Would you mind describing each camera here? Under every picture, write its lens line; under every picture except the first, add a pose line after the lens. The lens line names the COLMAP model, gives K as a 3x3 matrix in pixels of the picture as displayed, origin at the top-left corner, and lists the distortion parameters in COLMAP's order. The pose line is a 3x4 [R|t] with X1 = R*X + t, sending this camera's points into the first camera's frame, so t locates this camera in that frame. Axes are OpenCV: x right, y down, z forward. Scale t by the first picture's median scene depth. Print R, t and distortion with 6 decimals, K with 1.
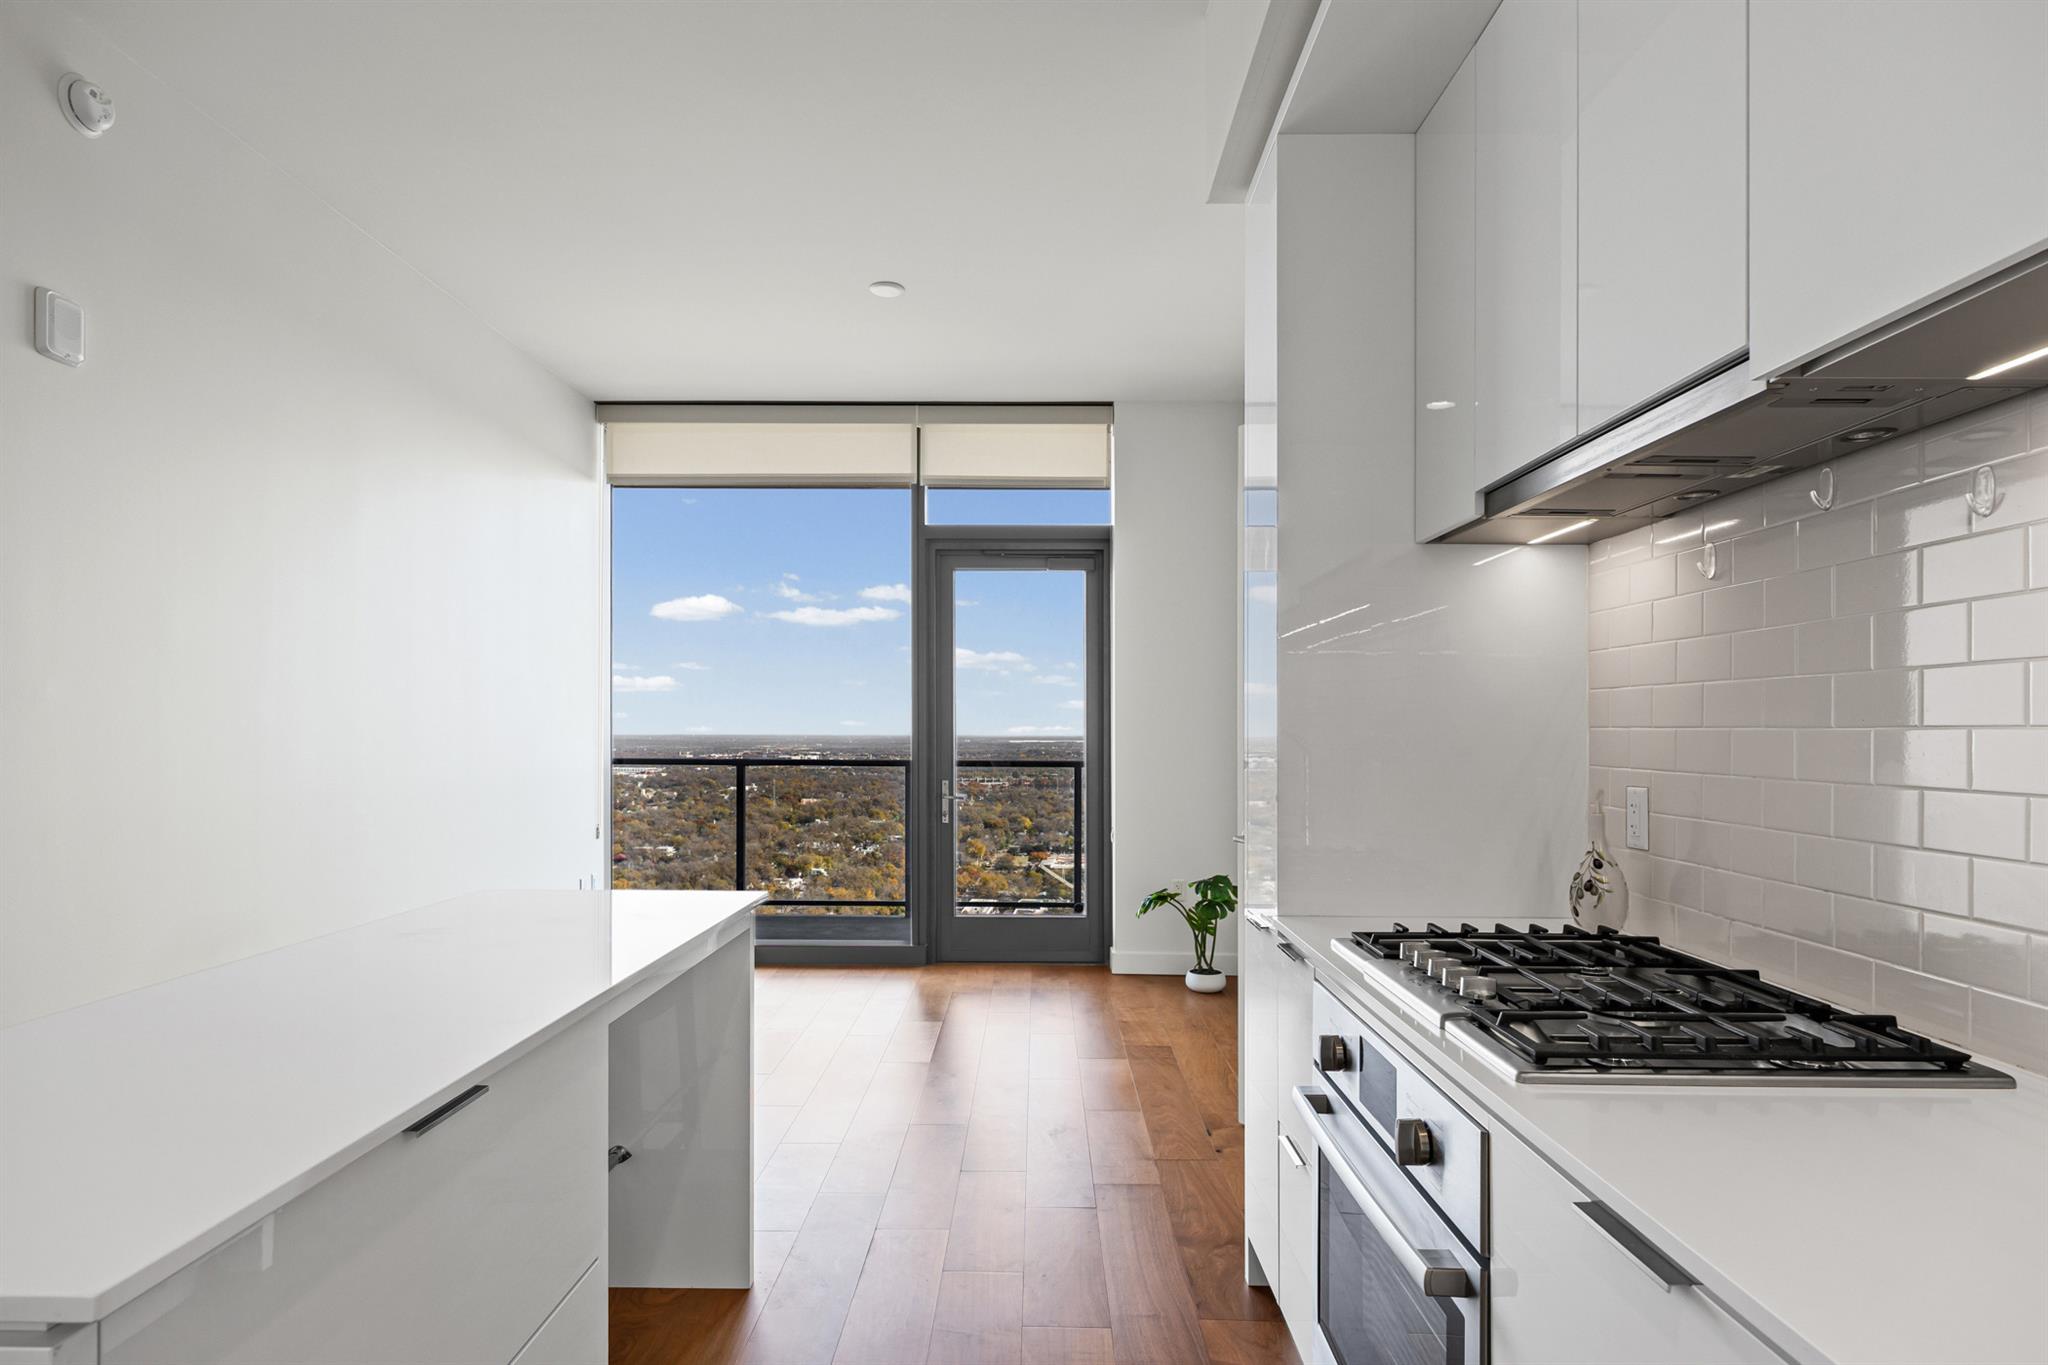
lens RADIAL K [[1113.4, 0, 1034.0], [0, 1113.4, 723.9], [0, 0, 1]] dist [-0.004353, -0.001554]
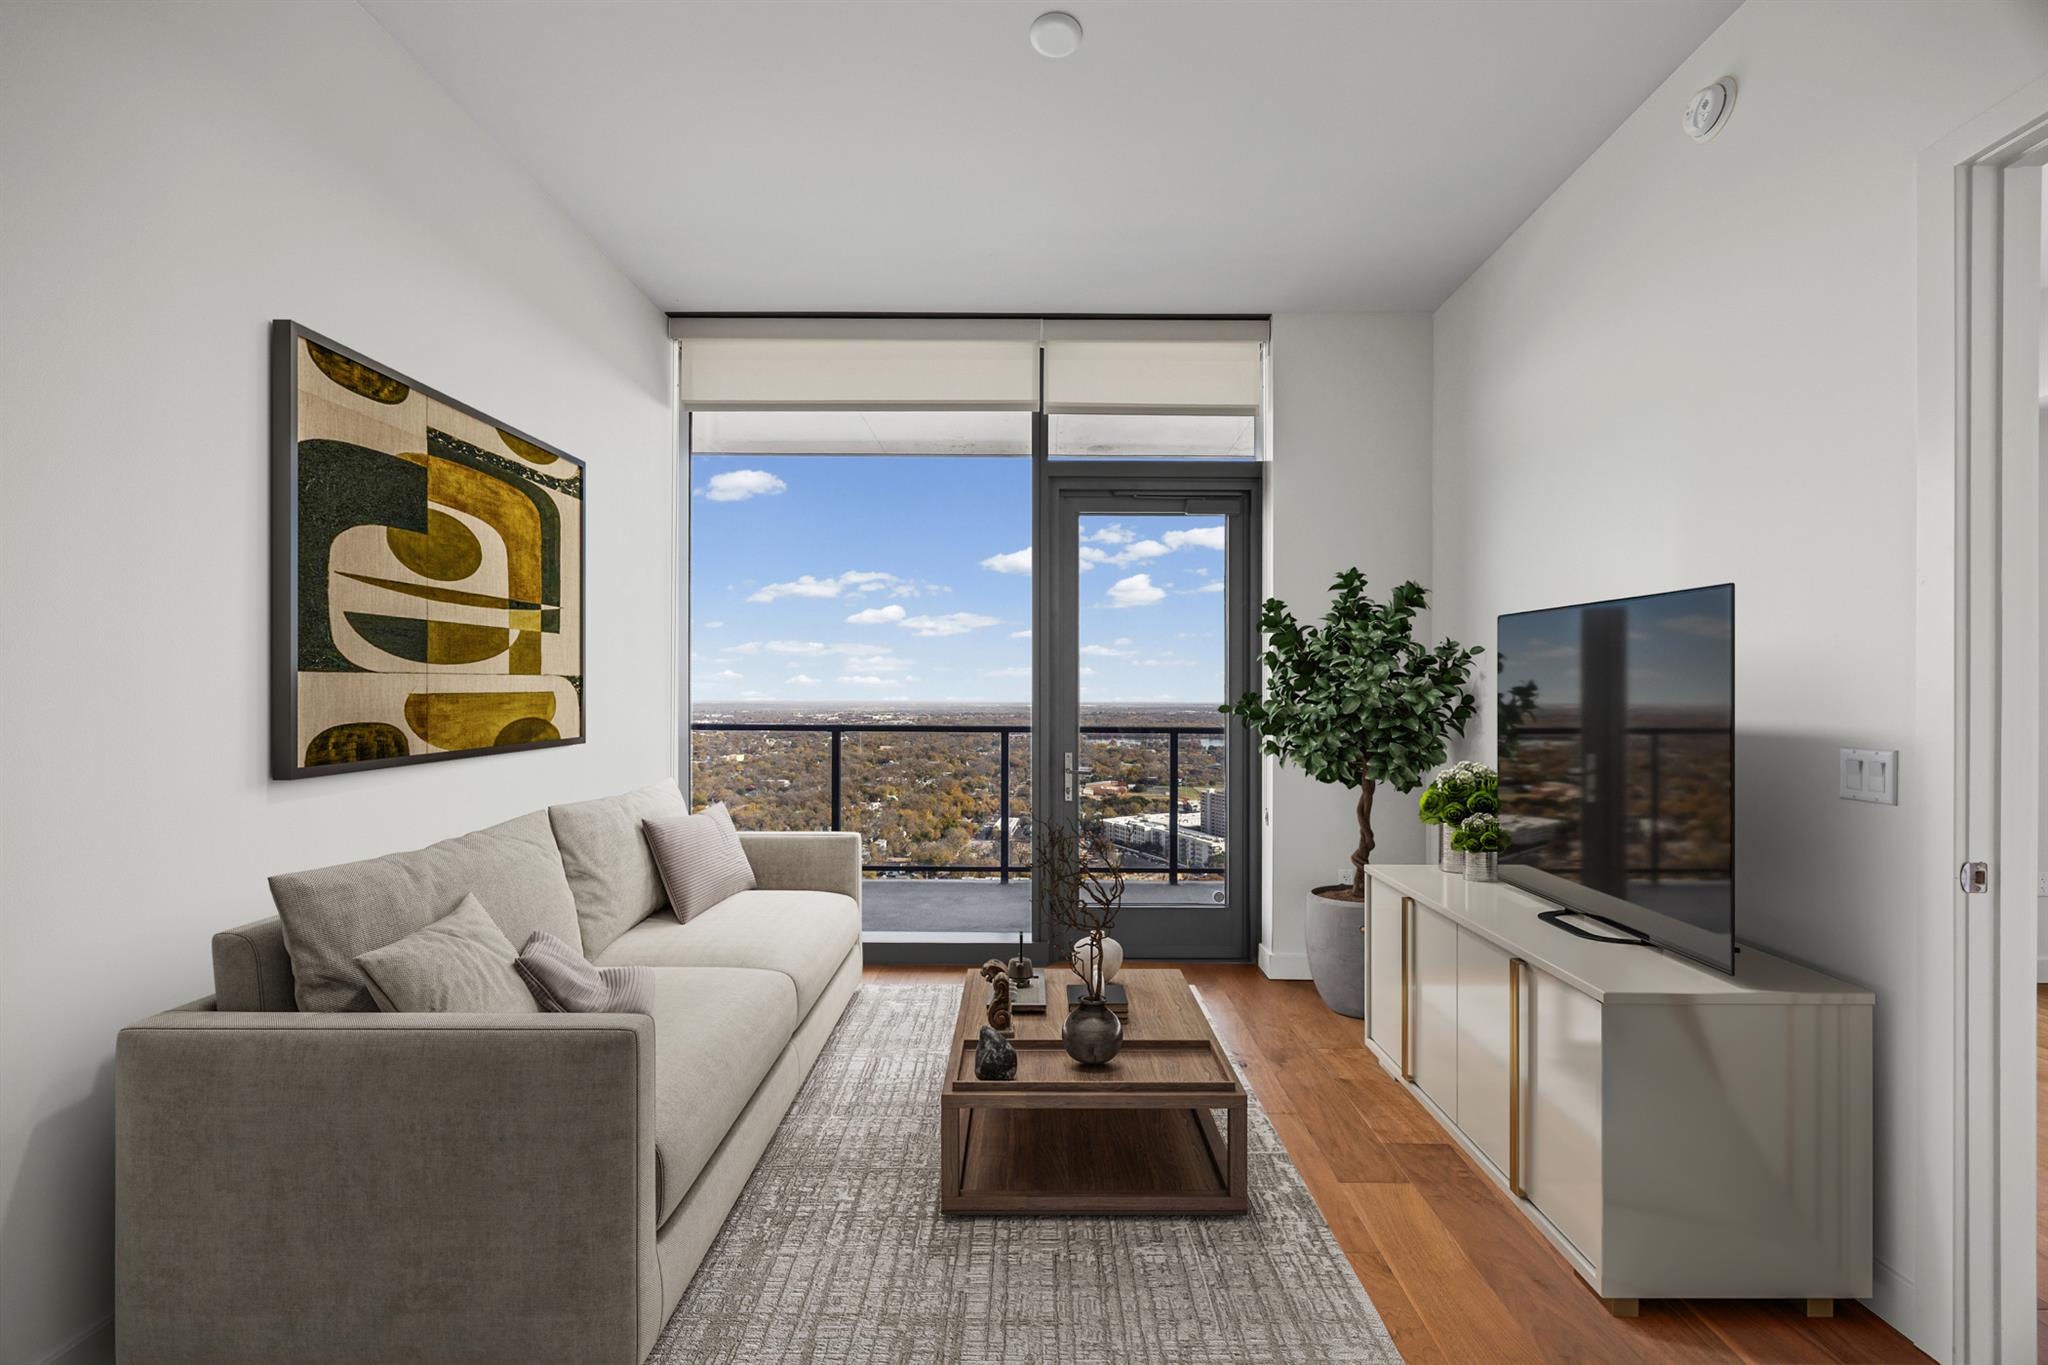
lens RADIAL K [[790.5, 0, 1050.3], [0, 790.5, 696.6], [0, 0, 1]] dist [-0.000697, 0.000290]
pose [[0.999979, 0.001875, 0.006195, -0.099136], [-0.001902, 0.999989, 0.004247, 0.003691], [-0.006187, -0.004258, 0.999972, 0.378532]]
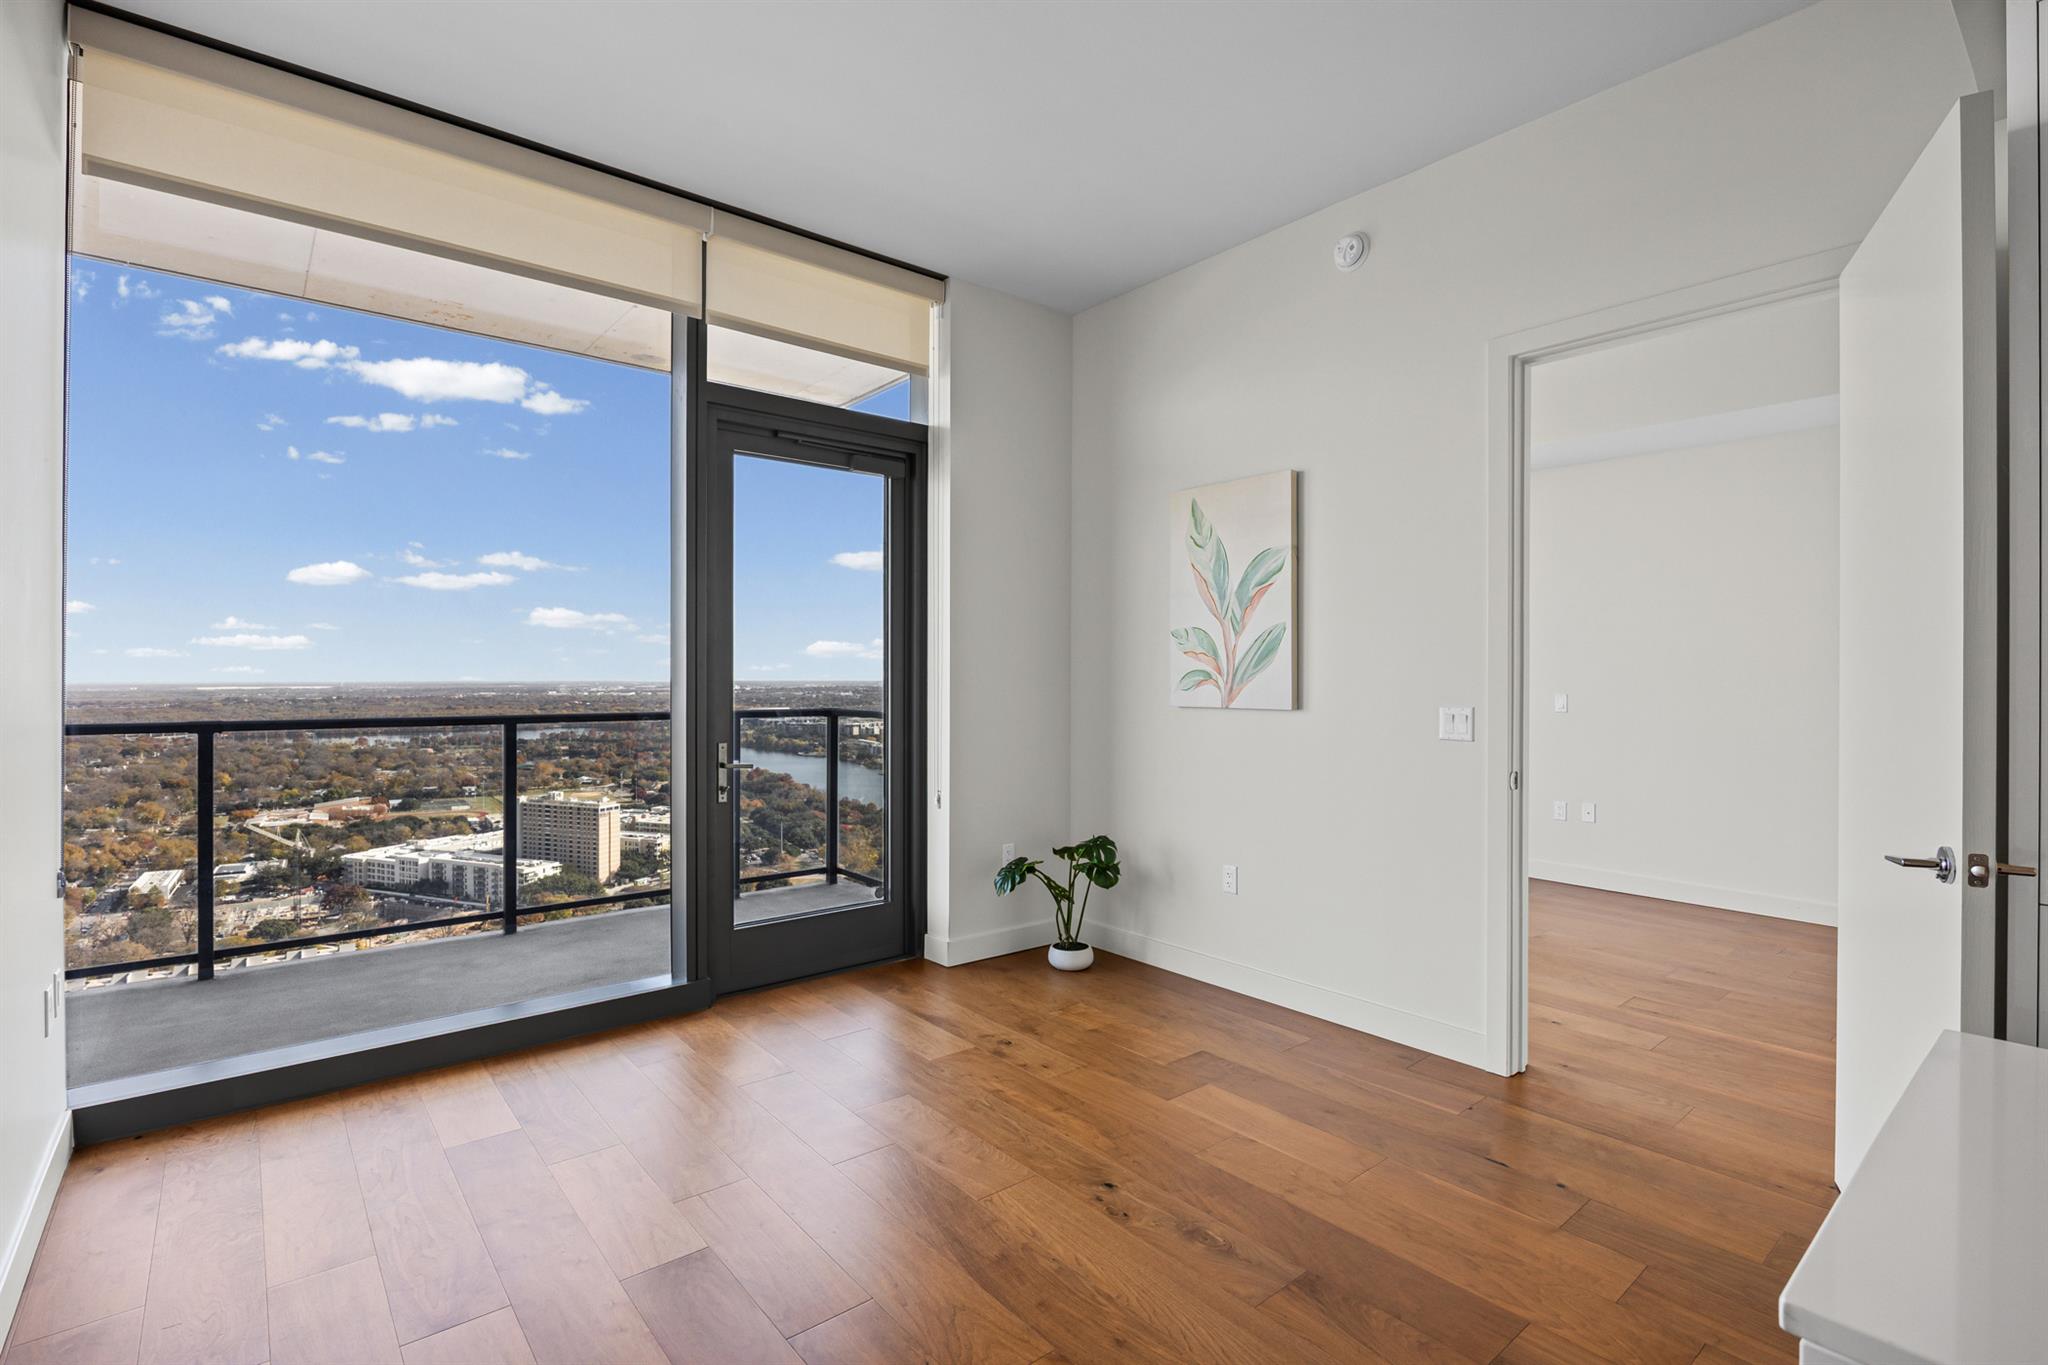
lens RADIAL K [[954.8, 0, 1041.0], [0, 954.8, 674.6], [0, 0, 1]] dist [-0.011052, -0.000524]
pose [[0.761998, -0.002204, 0.647575, -0.323289], [-0.001733, 0.999984, 0.005442, 0.002802], [-0.647576, -0.005269, 0.761982, 0.402670]]
